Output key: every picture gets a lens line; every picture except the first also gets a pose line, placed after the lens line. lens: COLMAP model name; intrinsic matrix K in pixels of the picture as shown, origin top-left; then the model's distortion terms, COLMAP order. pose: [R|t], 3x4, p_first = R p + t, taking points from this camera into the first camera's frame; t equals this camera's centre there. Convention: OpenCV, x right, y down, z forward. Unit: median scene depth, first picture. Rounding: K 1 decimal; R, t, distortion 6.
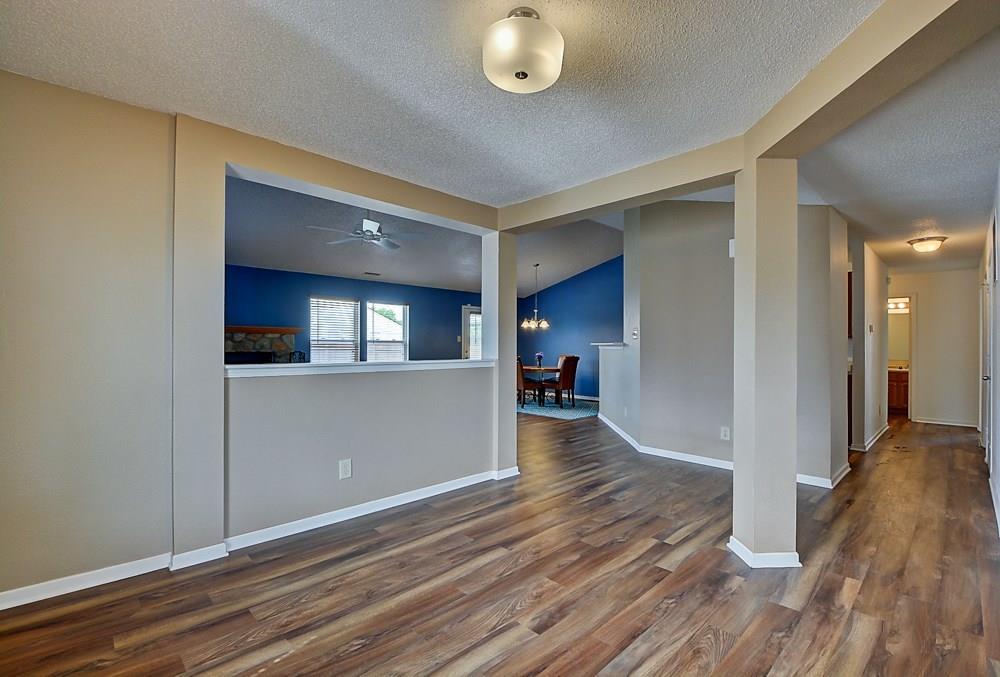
lens RADIAL K [[447.9, 0, 512.2], [0, 447.9, 341.4], [0, 0, 1]] dist [0.002252, -0.015663]
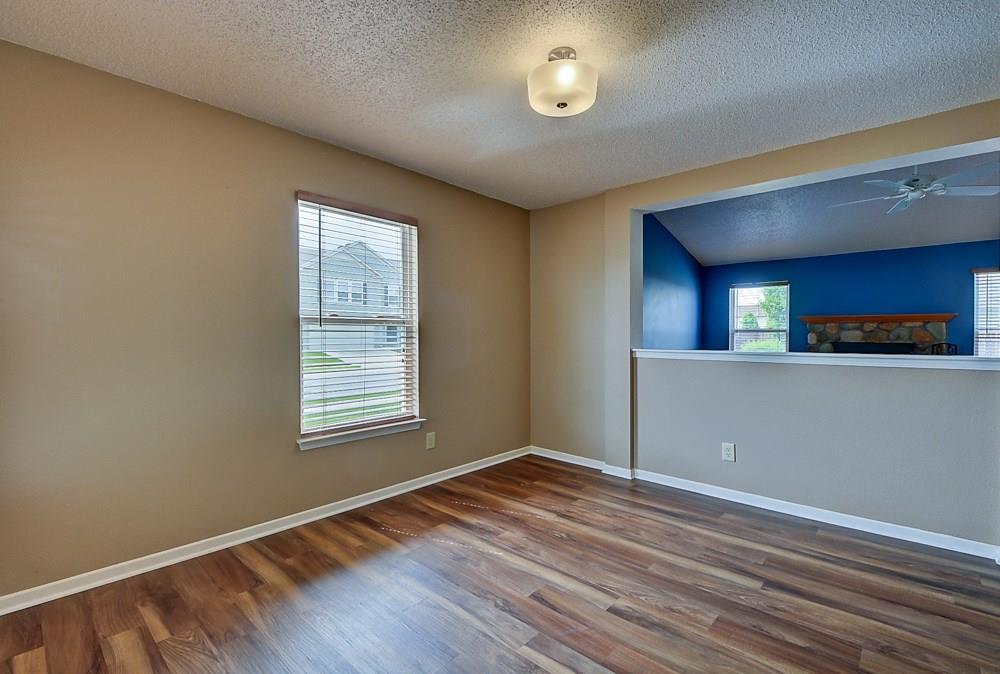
lens RADIAL K [[452.1, 0, 514.5], [0, 452.1, 336.5], [0, 0, 1]] dist [0.001715, -0.010024]
pose [[0.063587, 0.000976, -0.997976, 0.586559], [0.007448, 0.999971, 0.001453, 0.007510], [0.997949, -0.007525, 0.063578, 0.387243]]
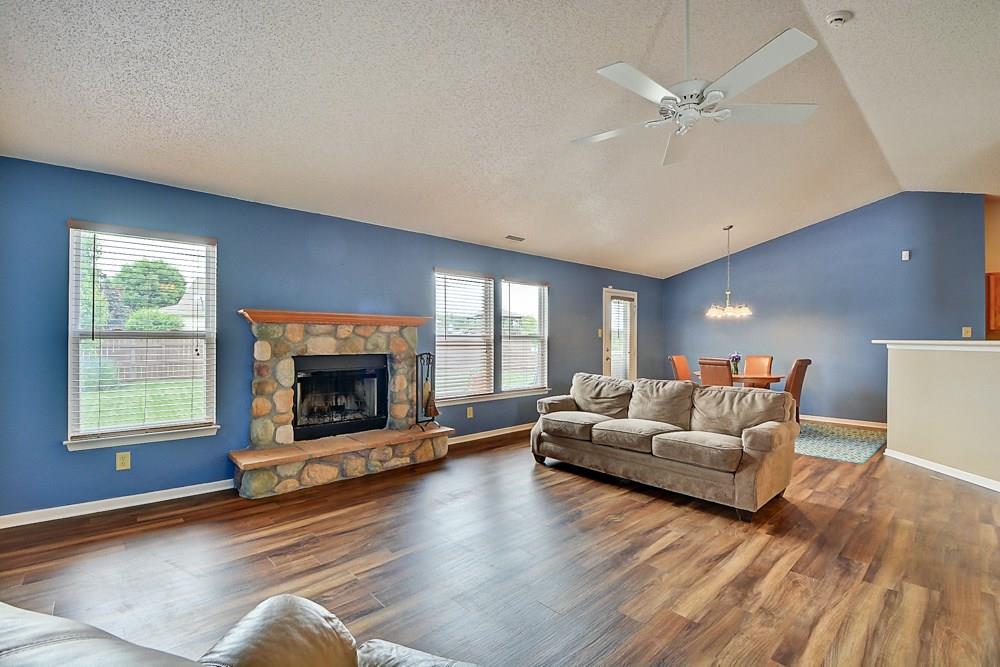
lens RADIAL K [[444.4, 0, 503.9], [0, 444.4, 336.7], [0, 0, 1]] dist [0.020202, -0.024303]
pose [[0.999485, -0.002969, -0.031942, -0.741464], [0.003080, 0.999989, 0.003434, -0.007509], [0.031932, -0.003531, 0.999484, 0.772148]]
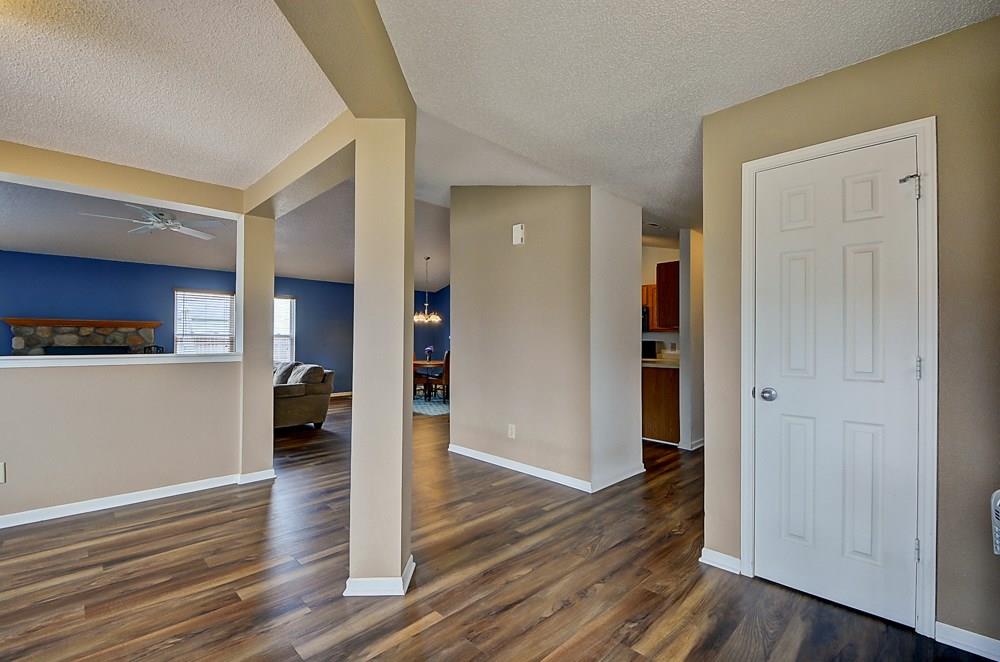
lens RADIAL K [[436.2, 0, 505.2], [0, 436.2, 336.4], [0, 0, 1]] dist [-0.000186, -0.011343]
pose [[0.999971, -0.001449, 0.007525, 0.587033], [0.001458, 0.999998, -0.001212, 0.008232], [-0.007524, 0.001222, 0.999971, 0.115785]]
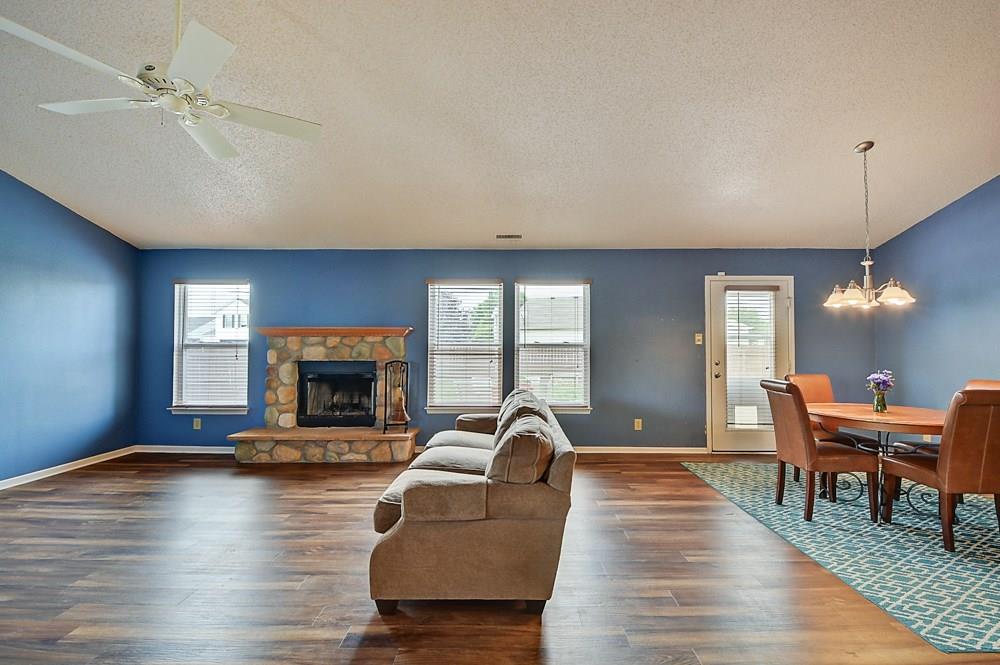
lens RADIAL K [[441.9, 0, 513.0], [0, 441.9, 336.2], [0, 0, 1]] dist [0.026285, -0.025126]
pose [[0.708770, -0.021976, -0.705097, 0.283931], [0.009843, 0.999725, -0.021264, 0.000012], [0.705371, 0.008131, 0.708792, 1.374027]]
